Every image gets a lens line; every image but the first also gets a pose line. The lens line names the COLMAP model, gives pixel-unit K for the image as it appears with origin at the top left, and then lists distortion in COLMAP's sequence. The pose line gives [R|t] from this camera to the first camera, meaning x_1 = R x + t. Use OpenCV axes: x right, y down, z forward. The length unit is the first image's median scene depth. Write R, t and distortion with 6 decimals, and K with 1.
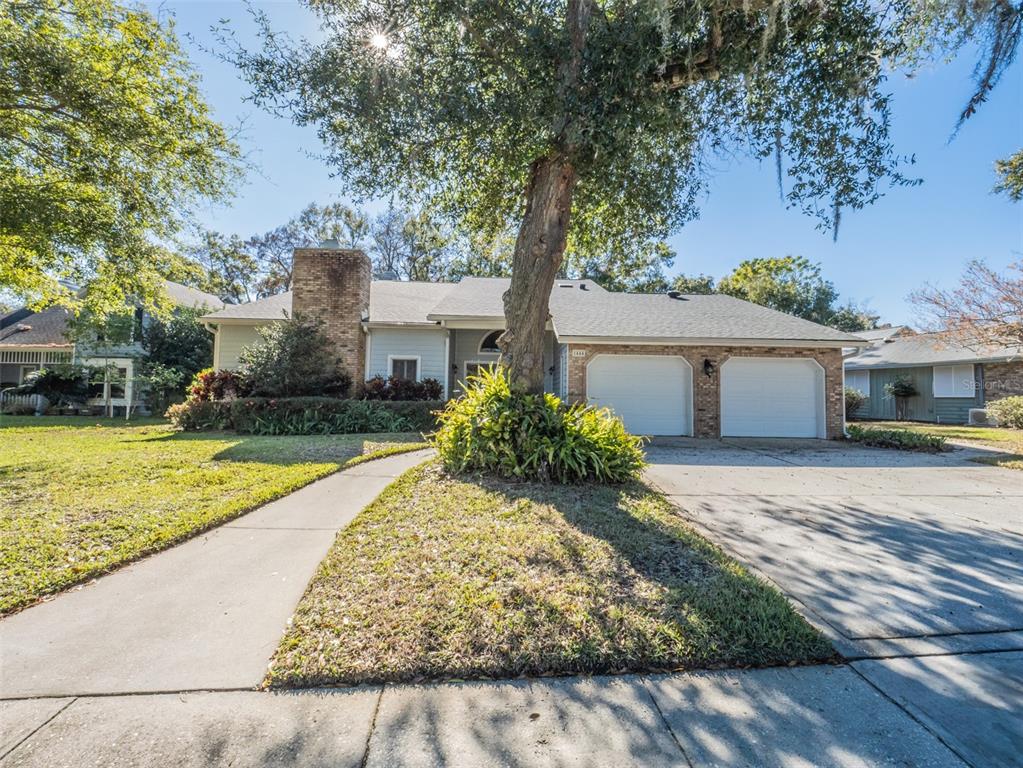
lens RADIAL K [[423.4, 0, 515.3], [0, 423.4, 377.0], [0, 0, 1]] dist [-0.002102, -0.001070]
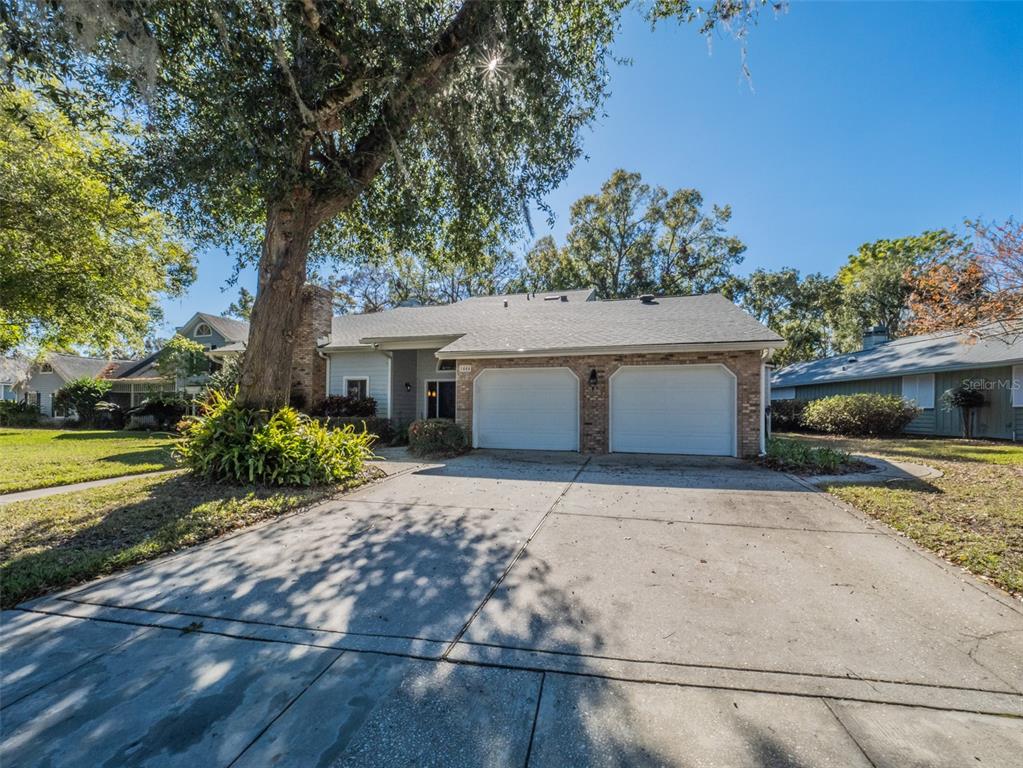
lens RADIAL K [[423.8, 0, 513.6], [0, 423.8, 411.4], [0, 0, 1]] dist [-0.003127, -0.000211]
pose [[0.957850, -0.009990, -0.287094, 0.548510], [0.021785, 0.999043, 0.037918, 0.010921], [0.286440, -0.042574, 0.957152, 0.047948]]
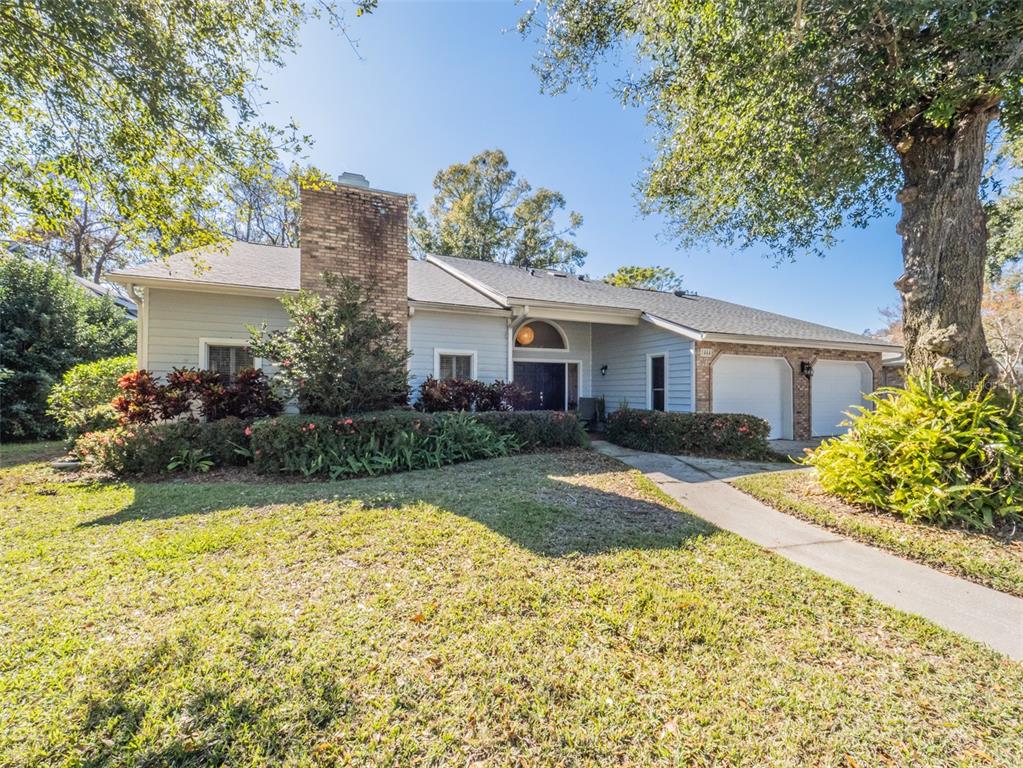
lens RADIAL K [[414.2, 0, 511.5], [0, 414.2, 384.0], [0, 0, 1]] dist [-0.000375, -0.011302]
pose [[0.932743, -0.008304, 0.360447, -0.529384], [-0.004619, 0.999377, 0.034977, -0.019064], [-0.360513, -0.034289, 0.932124, 0.342356]]
